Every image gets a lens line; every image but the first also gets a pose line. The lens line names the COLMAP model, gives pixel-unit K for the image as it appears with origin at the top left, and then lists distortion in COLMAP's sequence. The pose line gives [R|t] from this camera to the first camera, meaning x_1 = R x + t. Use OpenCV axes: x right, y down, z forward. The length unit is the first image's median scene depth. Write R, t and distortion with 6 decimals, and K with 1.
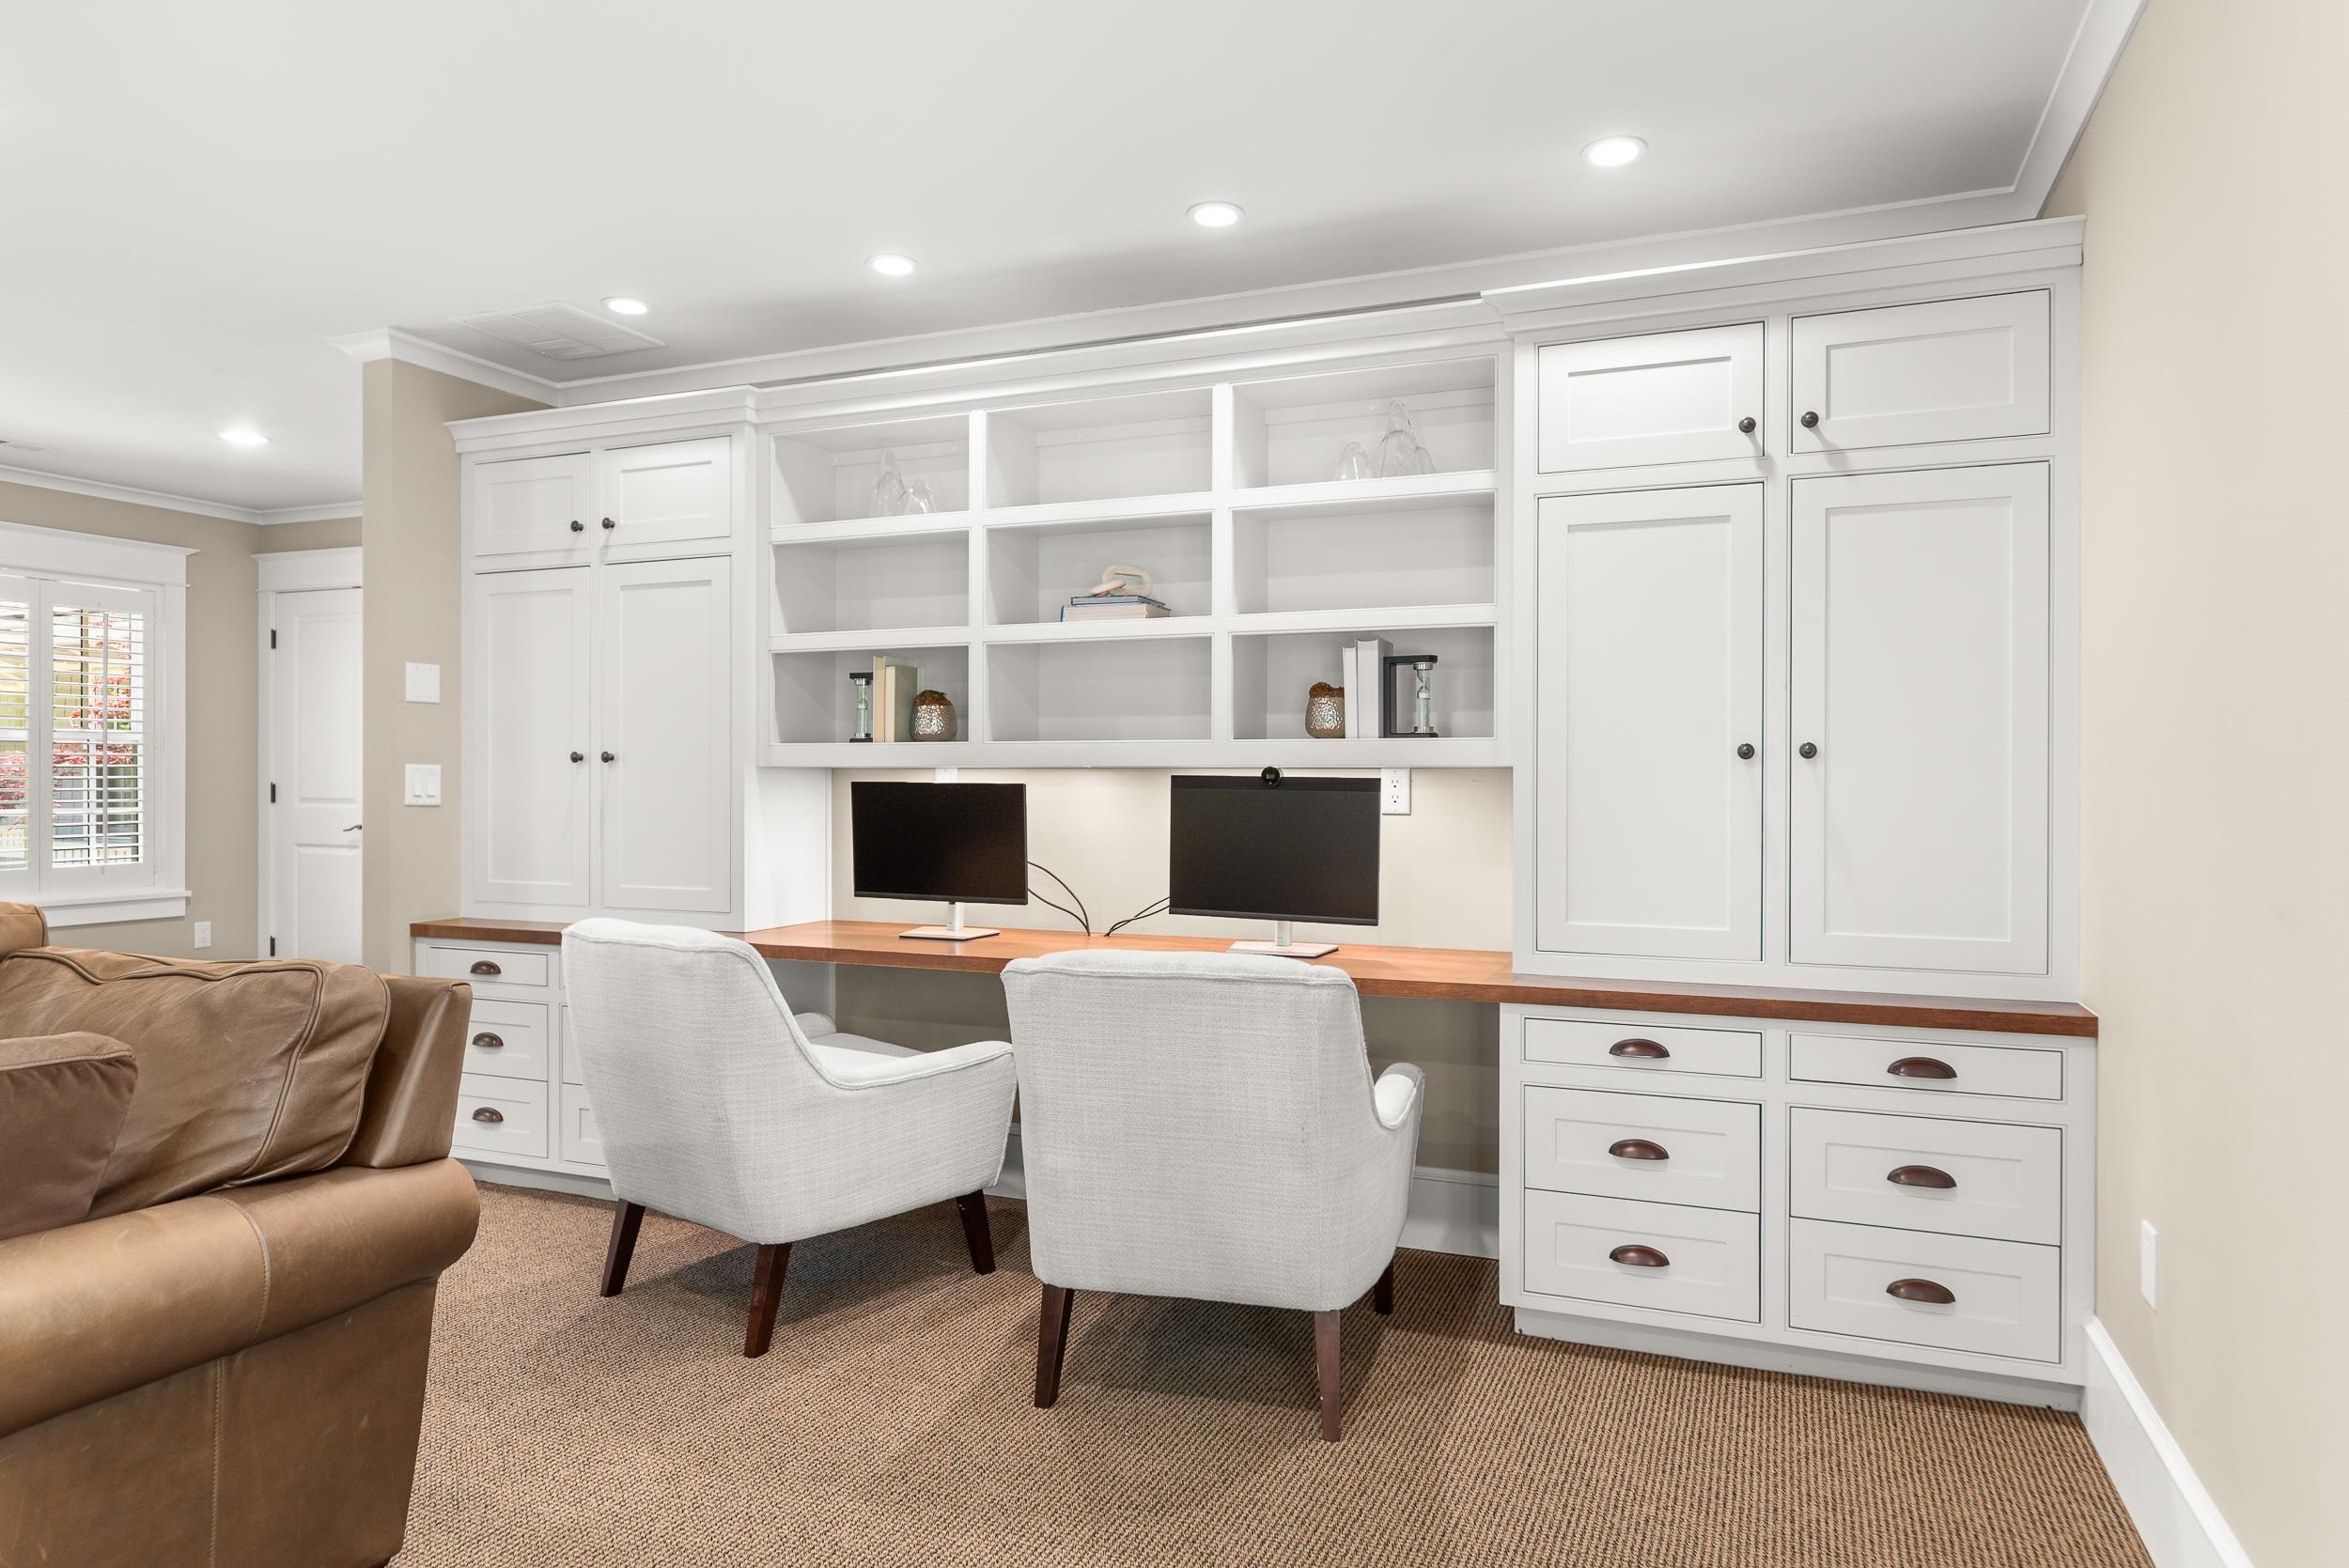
lens RADIAL K [[1427.9, 0, 1167.3], [0, 1427.9, 785.9], [0, 0, 1]] dist [0.006184, -0.012540]
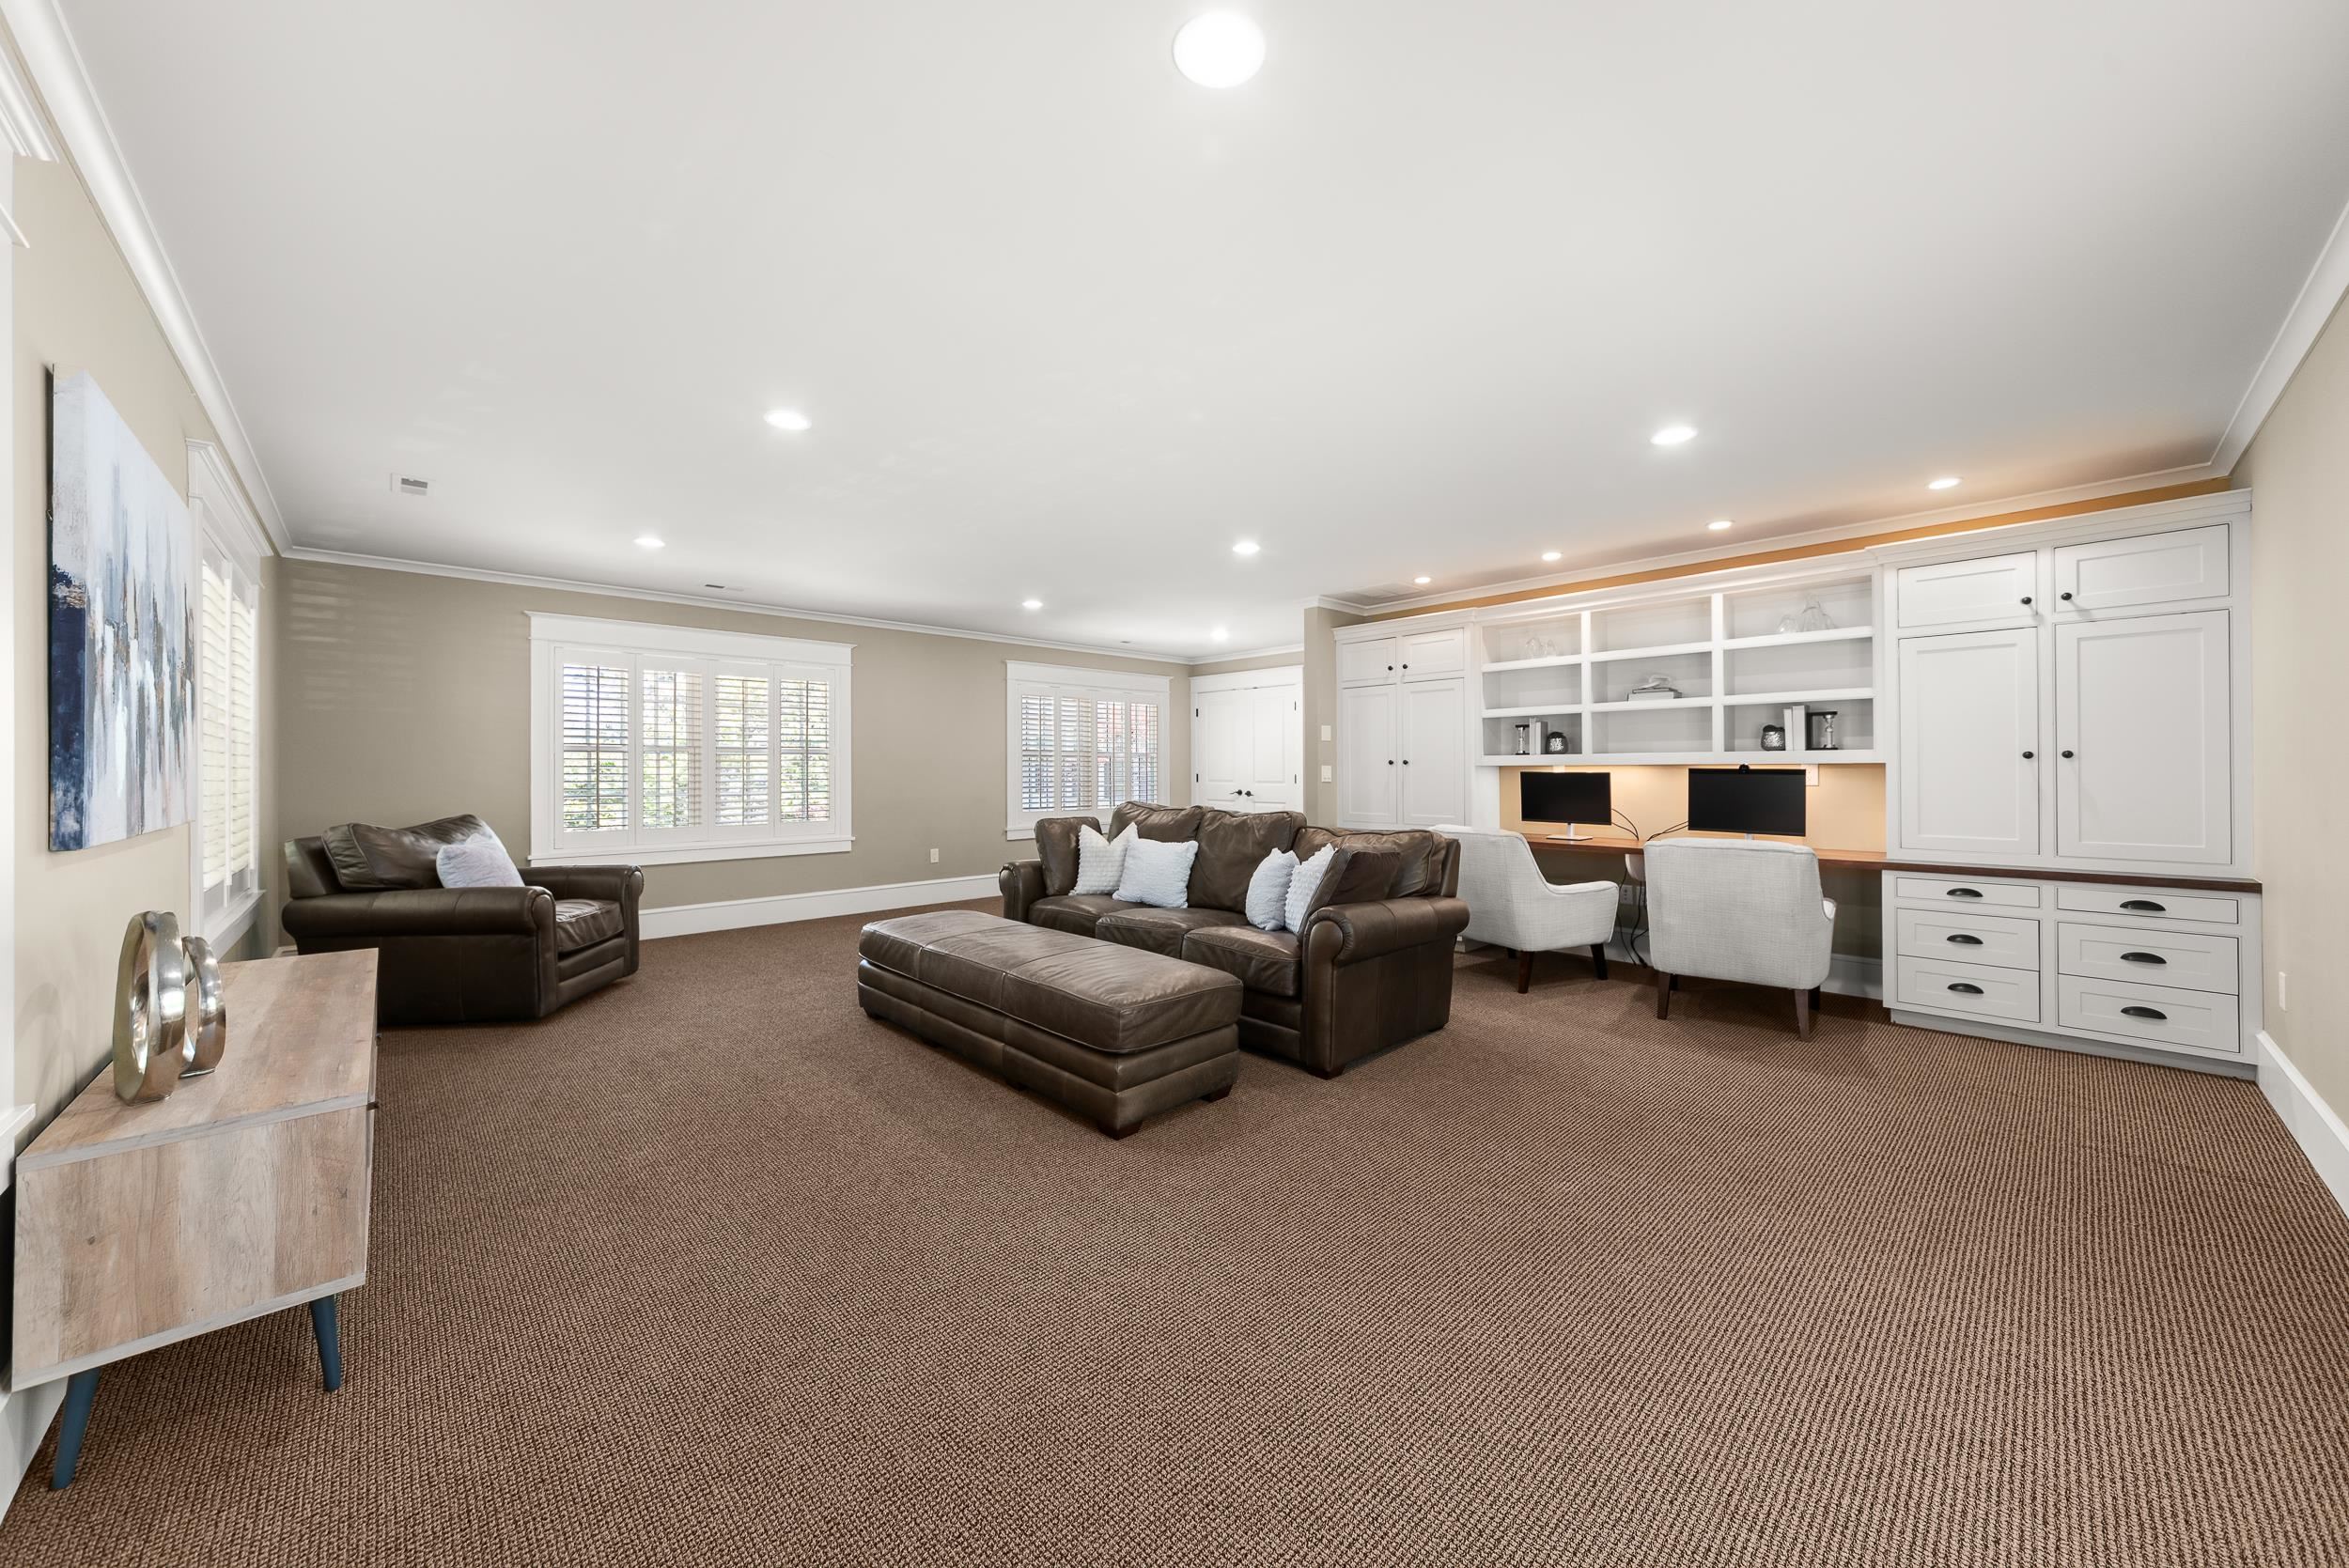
lens RADIAL K [[825.6, 0, 1184.0], [0, 825.6, 768.7], [0, 0, 1]] dist [0.000977, 0.001504]
pose [[0.917350, -0.007251, -0.398016, -0.237202], [0.003989, 0.999951, -0.009024, 0.002199], [0.398062, 0.006690, 0.917334, -0.581199]]
